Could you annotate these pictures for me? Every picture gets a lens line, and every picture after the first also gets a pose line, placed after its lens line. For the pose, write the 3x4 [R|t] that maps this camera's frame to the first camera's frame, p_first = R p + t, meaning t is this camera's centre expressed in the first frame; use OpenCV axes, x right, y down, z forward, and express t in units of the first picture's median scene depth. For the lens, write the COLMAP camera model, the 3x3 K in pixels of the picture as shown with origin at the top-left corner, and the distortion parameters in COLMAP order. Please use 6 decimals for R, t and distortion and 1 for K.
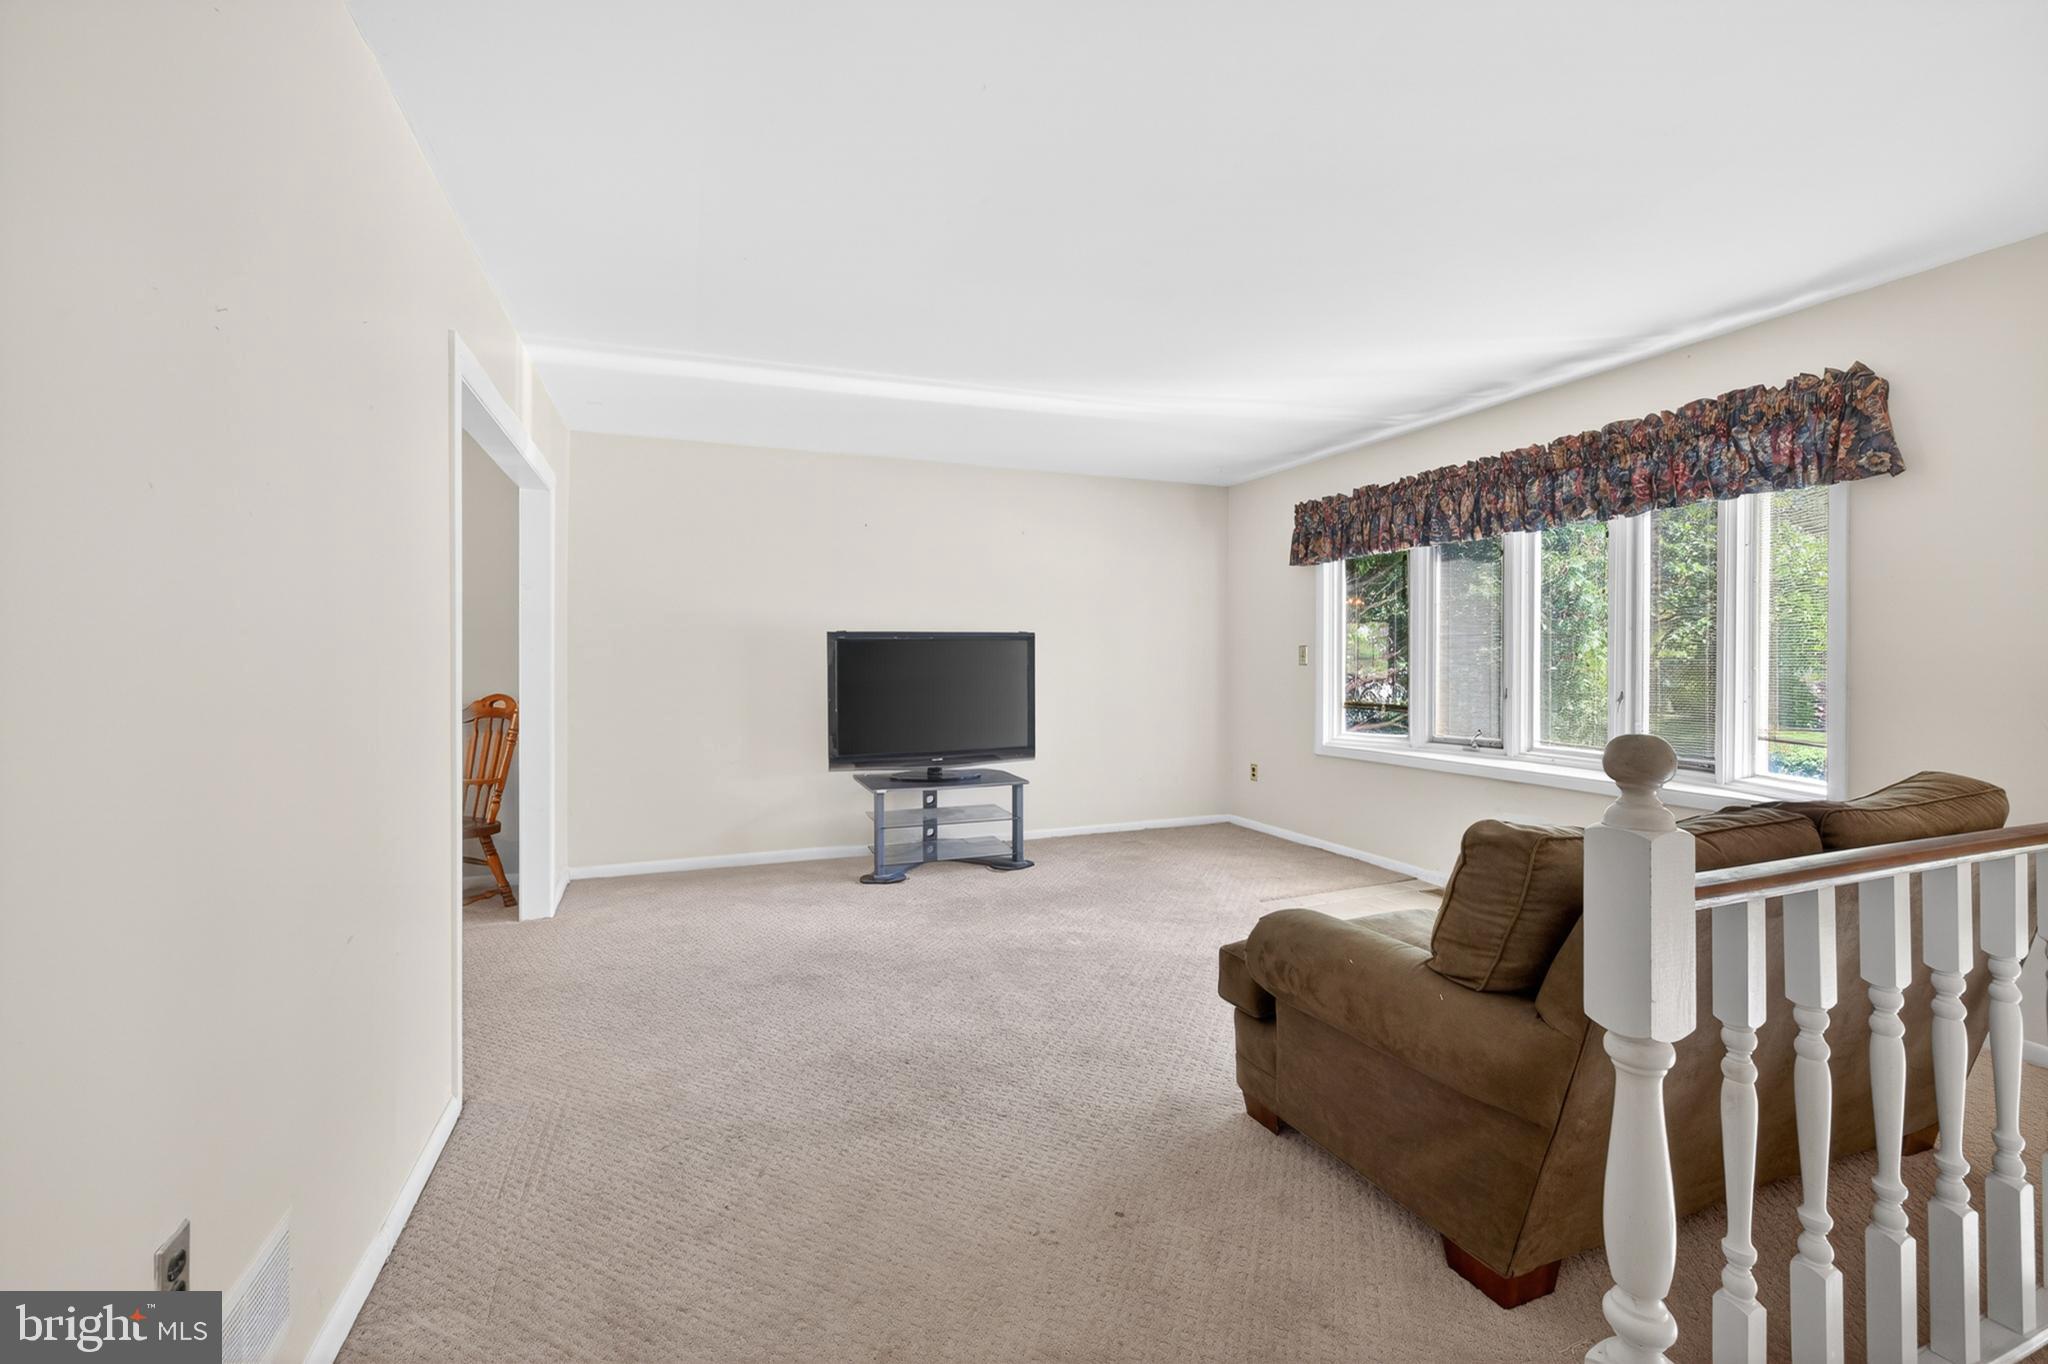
lens RADIAL K [[845.4, 0, 1022.9], [0, 845.4, 661.4], [0, 0, 1]] dist [0.000688, -0.000117]
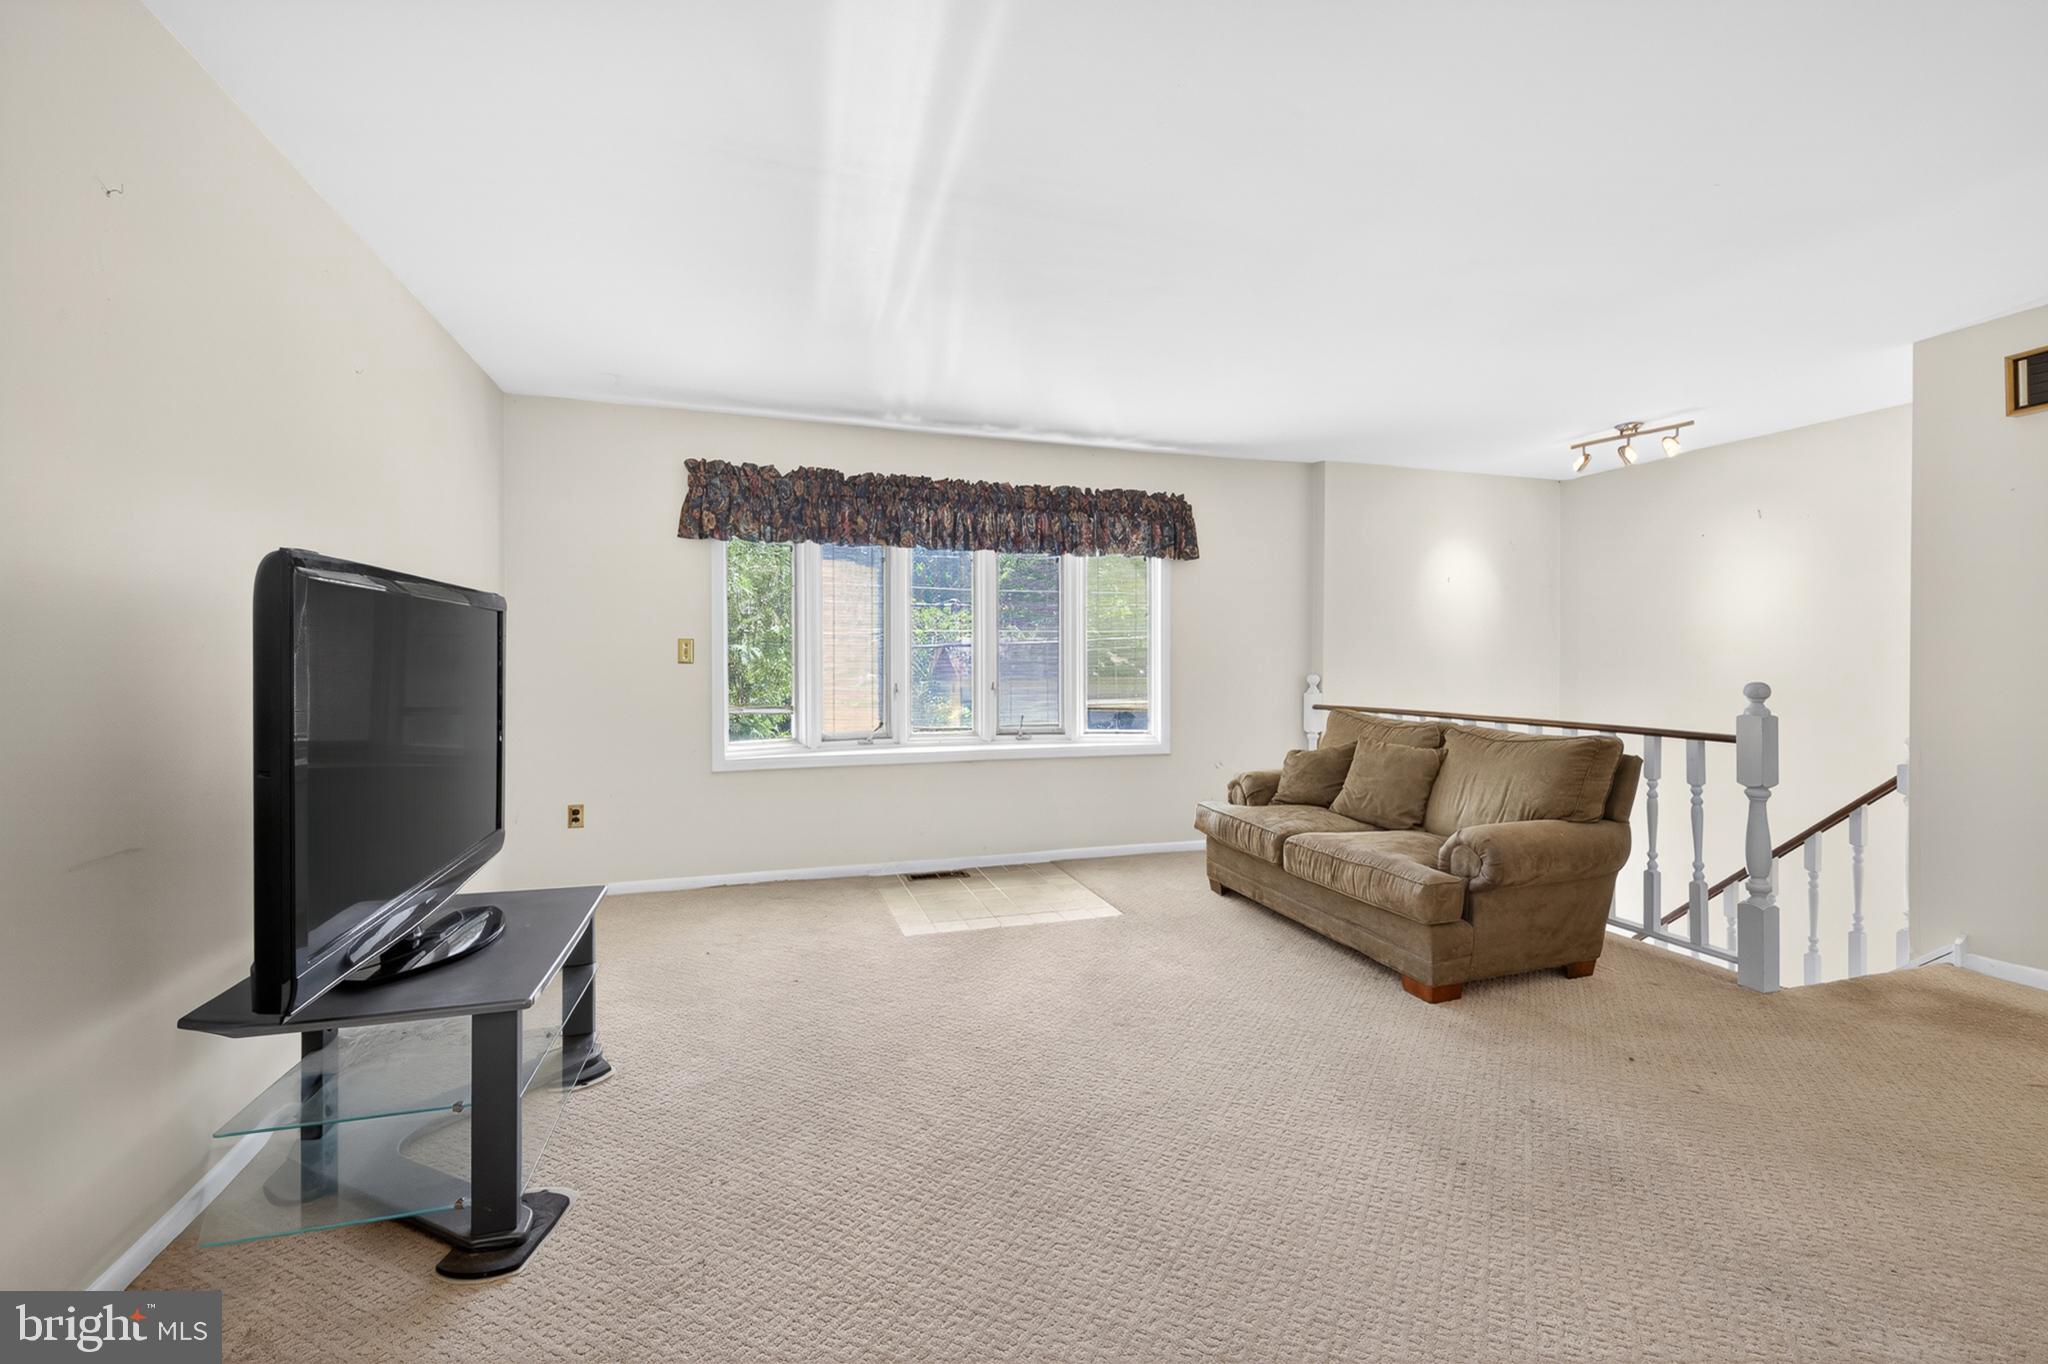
lens RADIAL K [[845.4, 0, 1020.1], [0, 845.4, 668.9], [0, 0, 1]] dist [0.000688, -0.000117]
pose [[0.072101, -0.007649, 0.997368, -0.619234], [0.000631, 0.999971, 0.007624, 0.004911], [-0.997397, 0.000080, 0.072103, 0.889984]]
